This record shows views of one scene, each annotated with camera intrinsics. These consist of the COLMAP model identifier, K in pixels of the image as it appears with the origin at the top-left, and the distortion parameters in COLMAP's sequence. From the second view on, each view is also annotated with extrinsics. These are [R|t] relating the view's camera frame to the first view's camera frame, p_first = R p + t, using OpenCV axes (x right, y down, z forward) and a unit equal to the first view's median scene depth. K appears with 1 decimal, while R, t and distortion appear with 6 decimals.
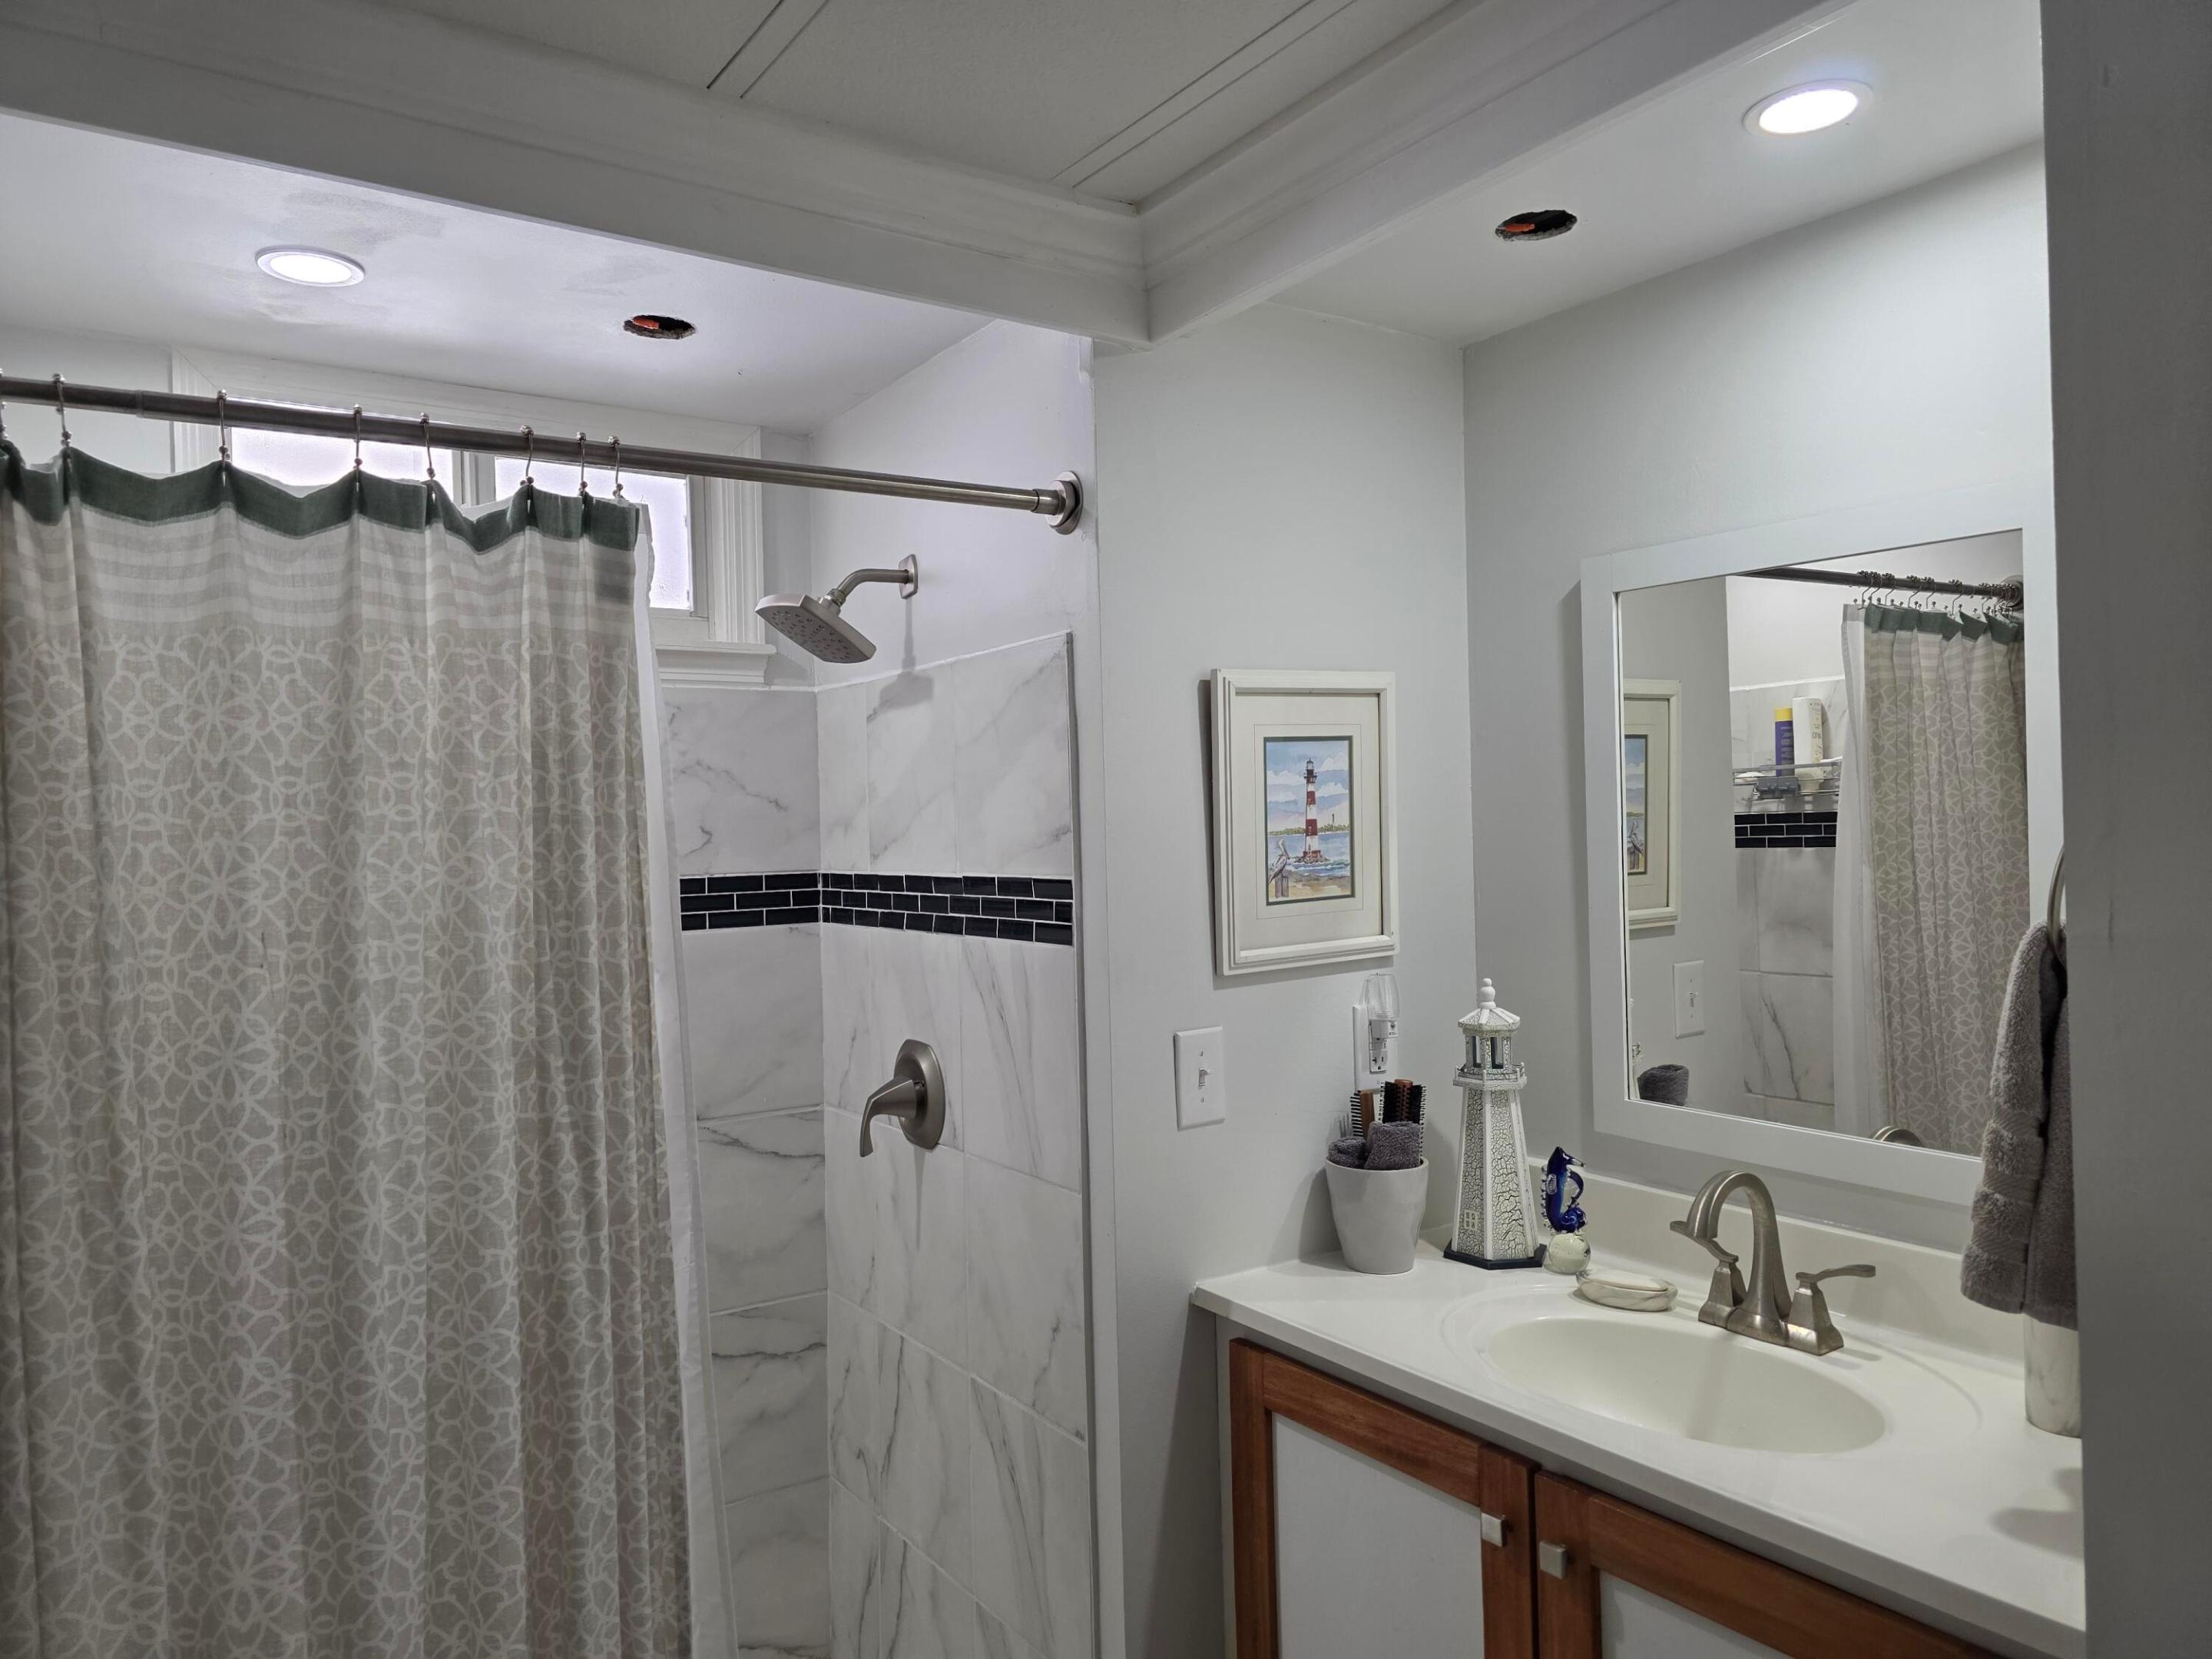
lens RADIAL K [[1485.2, 0, 1093.5], [0, 1485.2, 823.2], [0, 0, 1]] dist [0.052499, -0.052554]
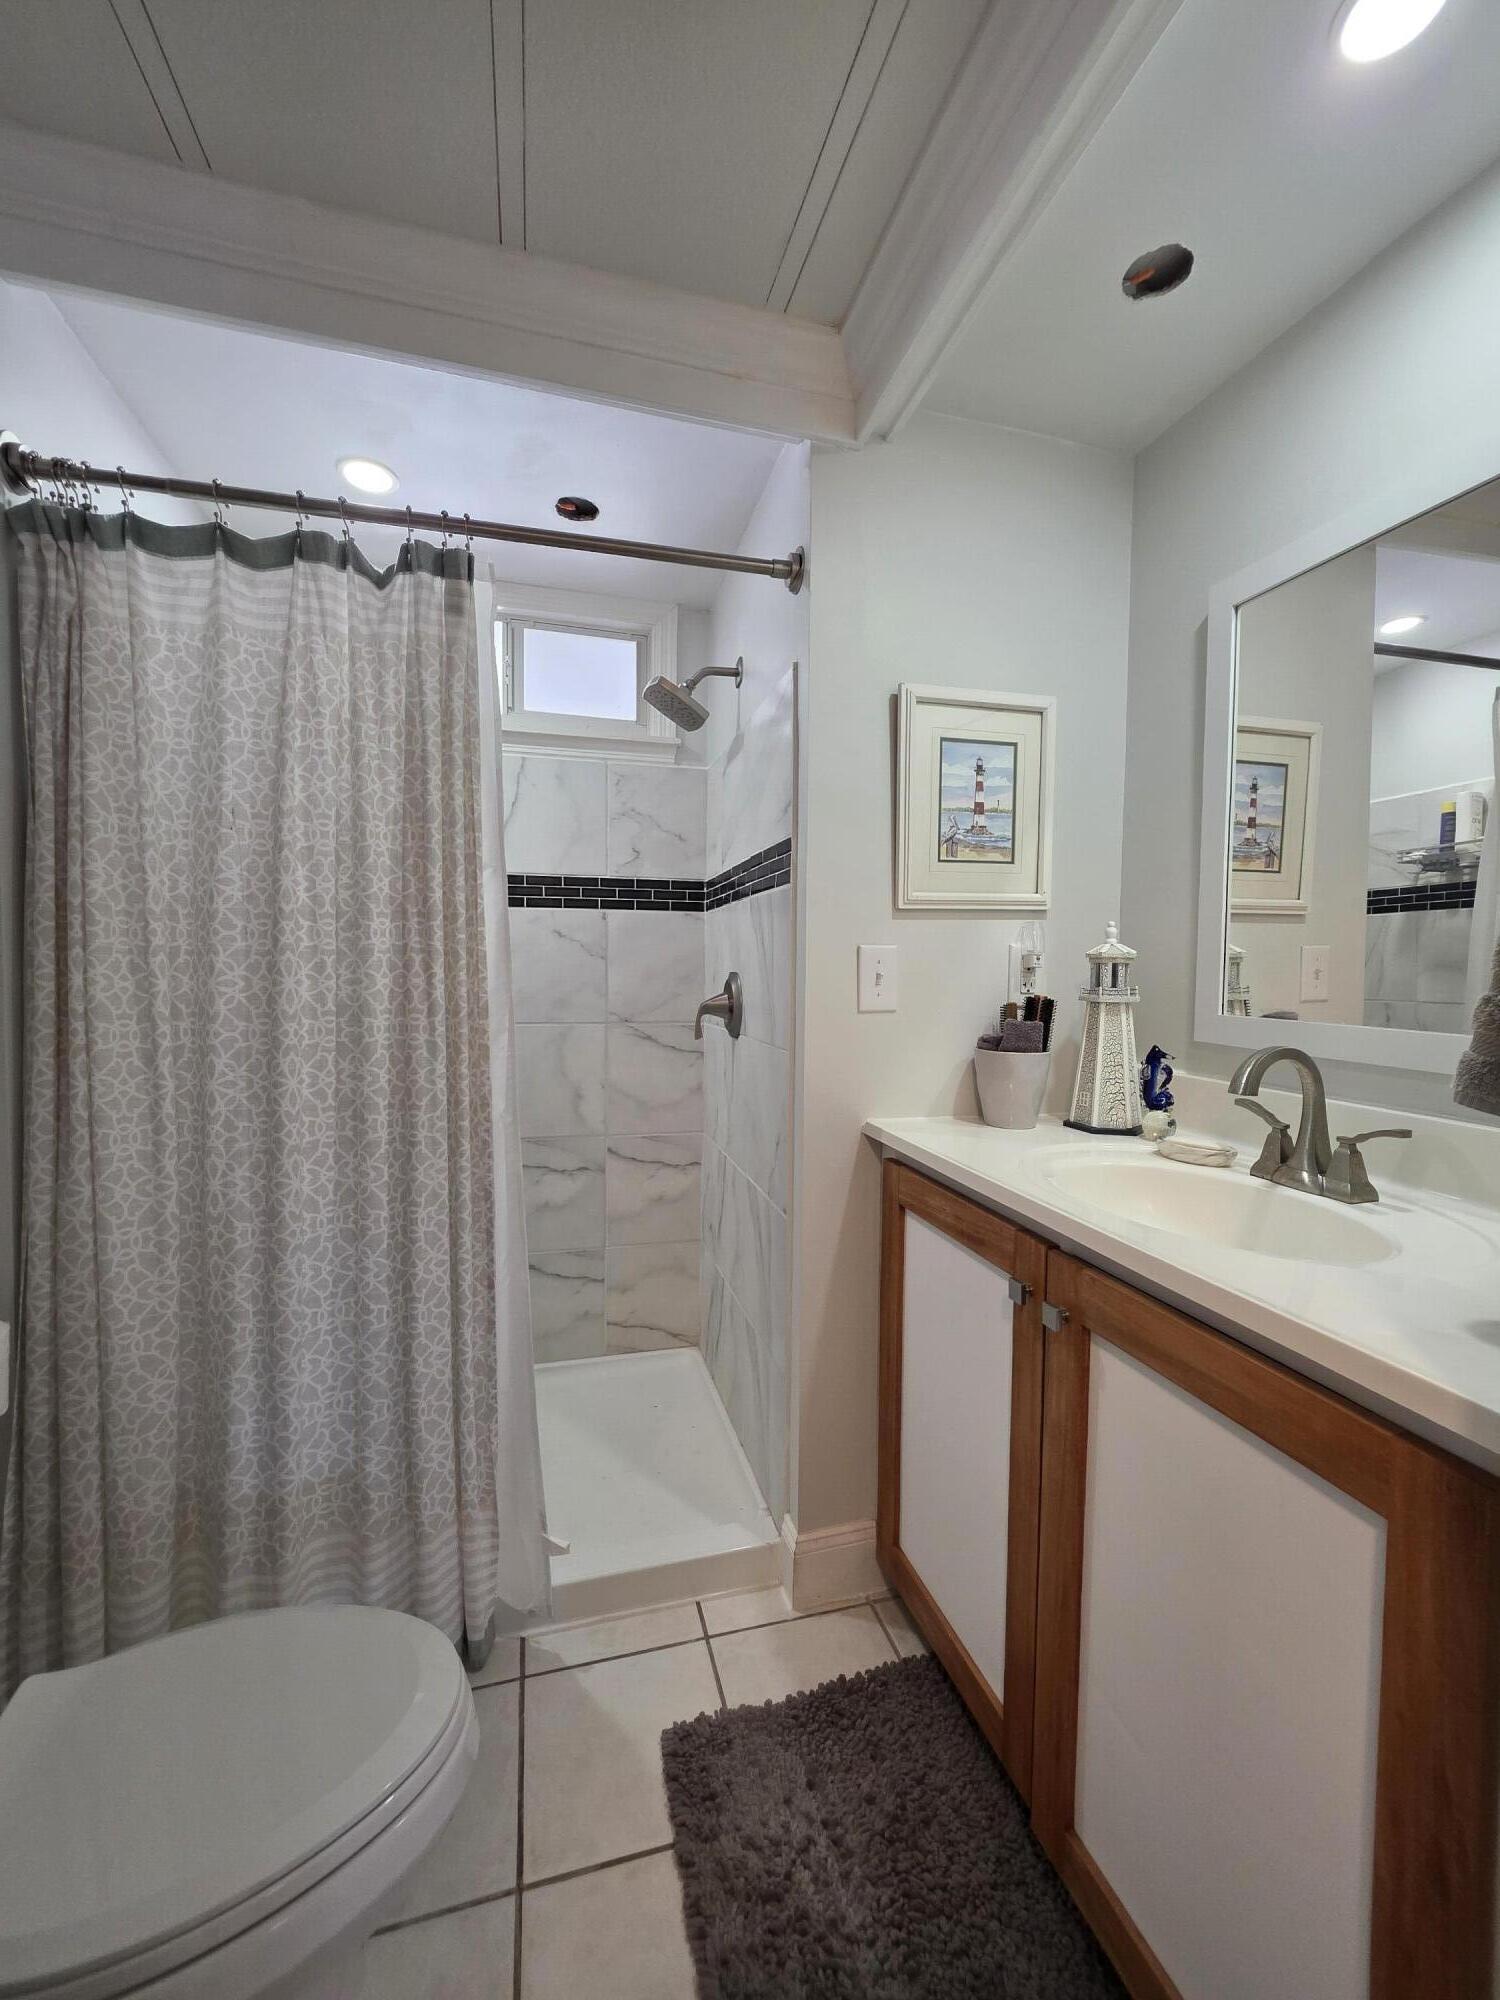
lens RADIAL K [[799.3, 0, 752.3], [0, 799.3, 1000.4], [0, 0, 1]] dist [-0.001368, 0.000067]
pose [[0.947129, 0.048044, -0.317235, 0.257589], [-0.032475, 0.998003, 0.054188, 0.198010], [0.319205, -0.041021, 0.946797, 0.305002]]
